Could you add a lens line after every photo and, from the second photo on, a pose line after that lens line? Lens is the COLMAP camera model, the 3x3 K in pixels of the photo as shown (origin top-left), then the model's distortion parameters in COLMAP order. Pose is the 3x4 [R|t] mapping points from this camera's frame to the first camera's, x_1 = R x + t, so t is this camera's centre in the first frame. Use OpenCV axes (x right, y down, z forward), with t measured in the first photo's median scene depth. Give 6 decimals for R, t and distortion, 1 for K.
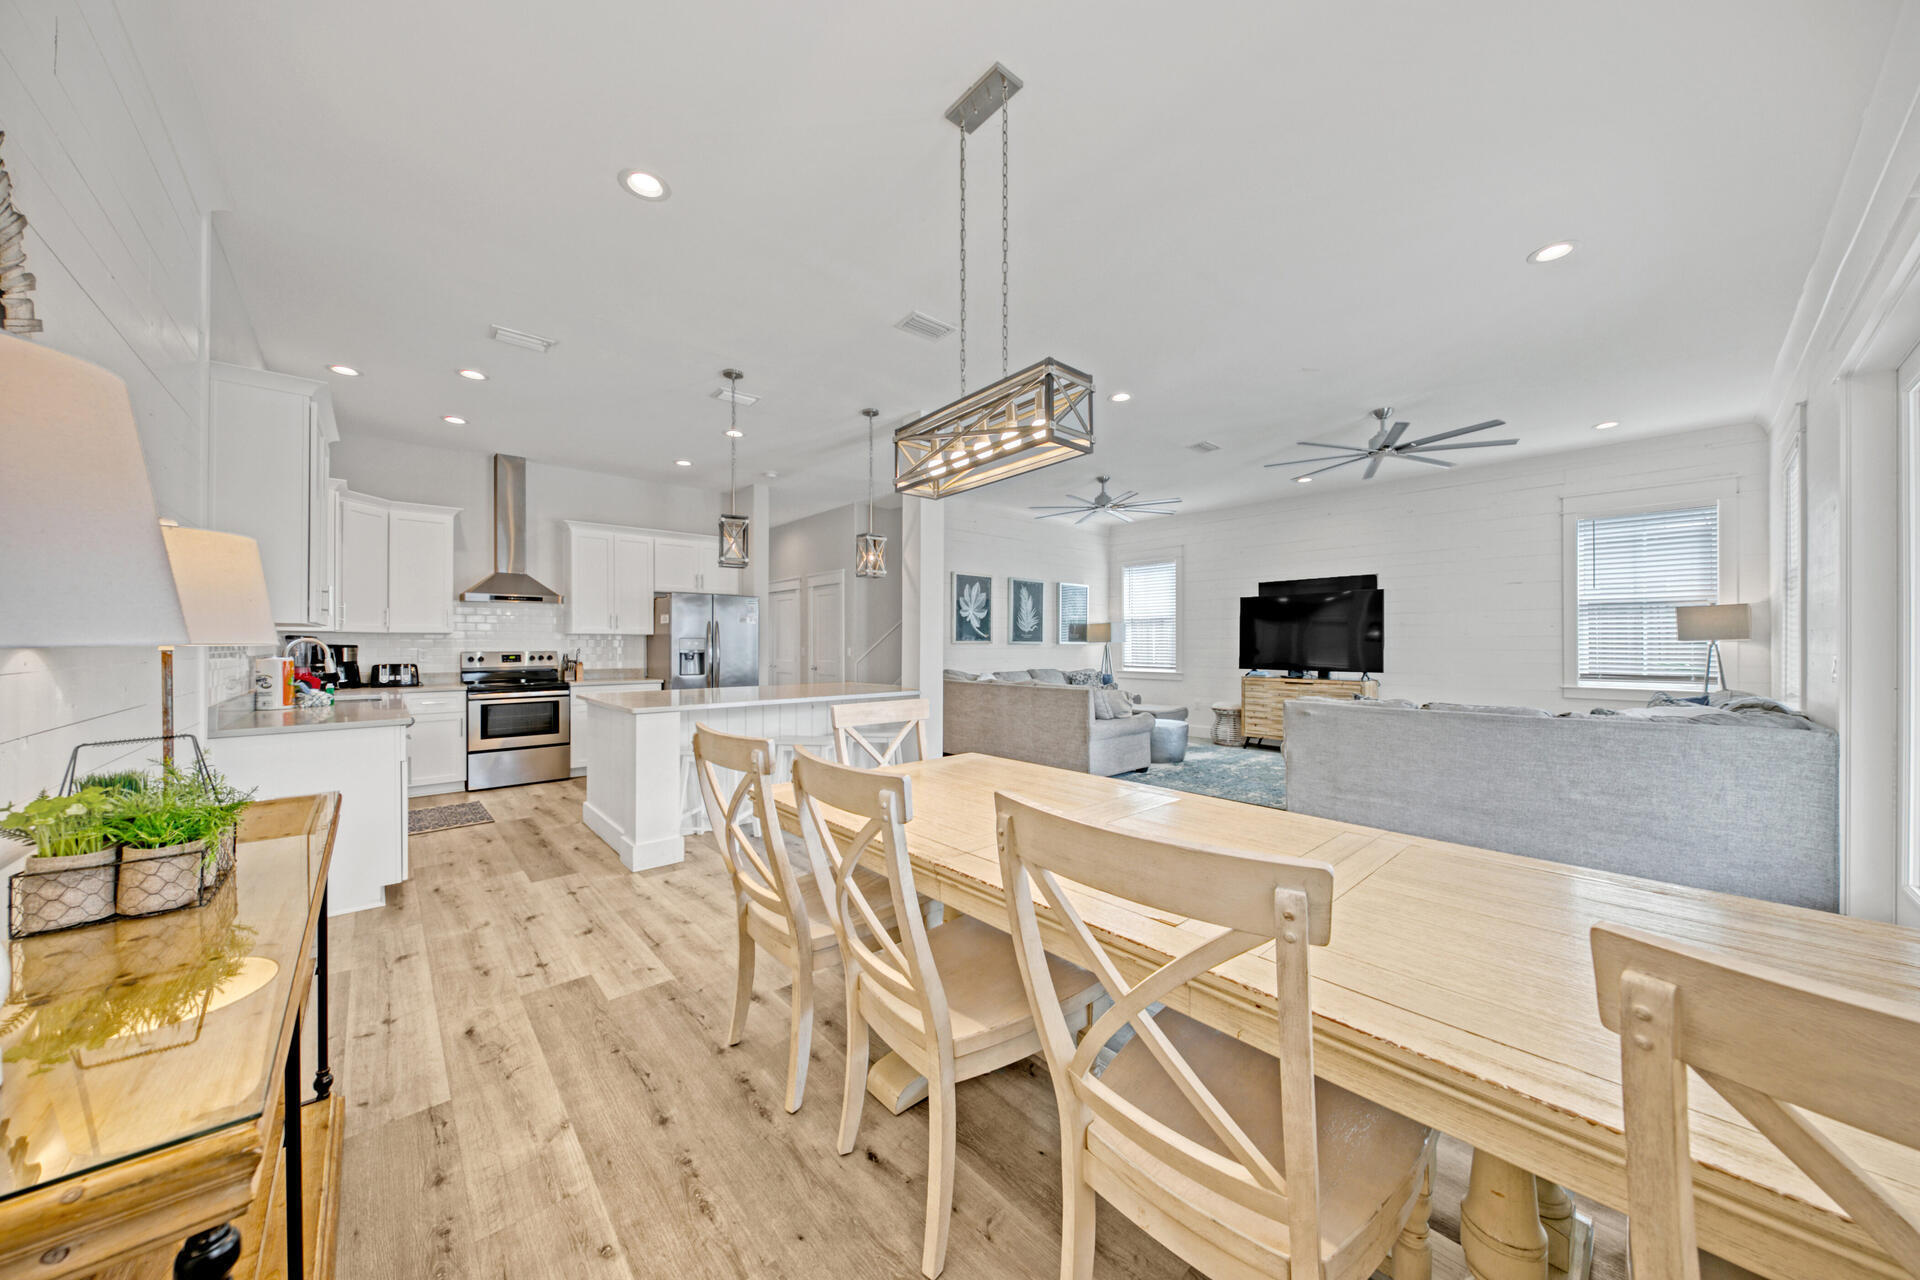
lens RADIAL K [[653.6, 0, 957.5], [0, 653.6, 644.6], [0, 0, 1]] dist [0.000248, -0.001470]
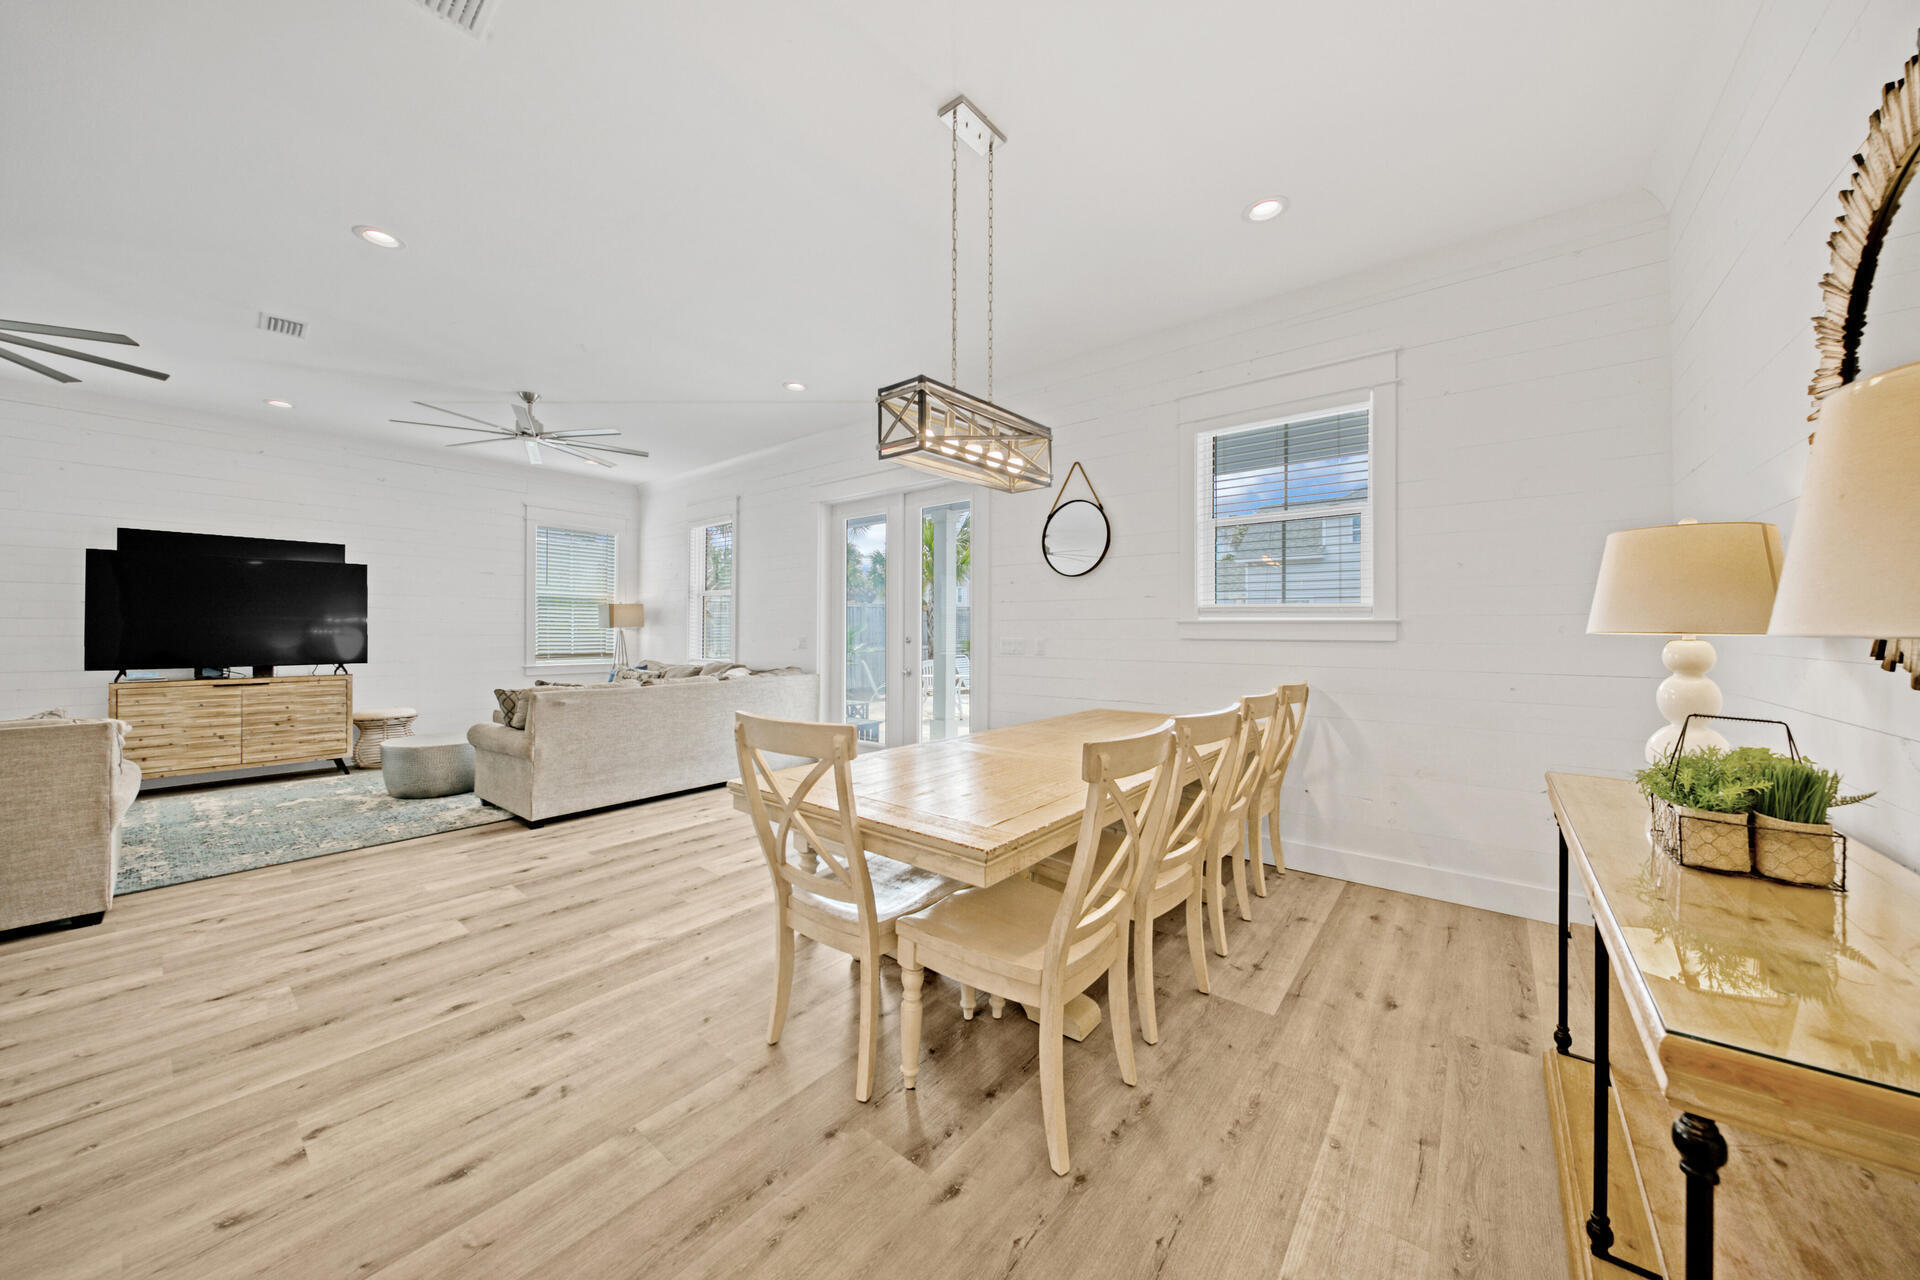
lens RADIAL K [[653.6, 0, 965.9], [0, 653.6, 630.9], [0, 0, 1]] dist [0.000248, -0.001470]
pose [[-0.168789, -0.000466, 0.985652, -0.359326], [-0.002827, 0.999996, -0.000011, -0.000847], [-0.985648, -0.002789, -0.168790, 0.419969]]
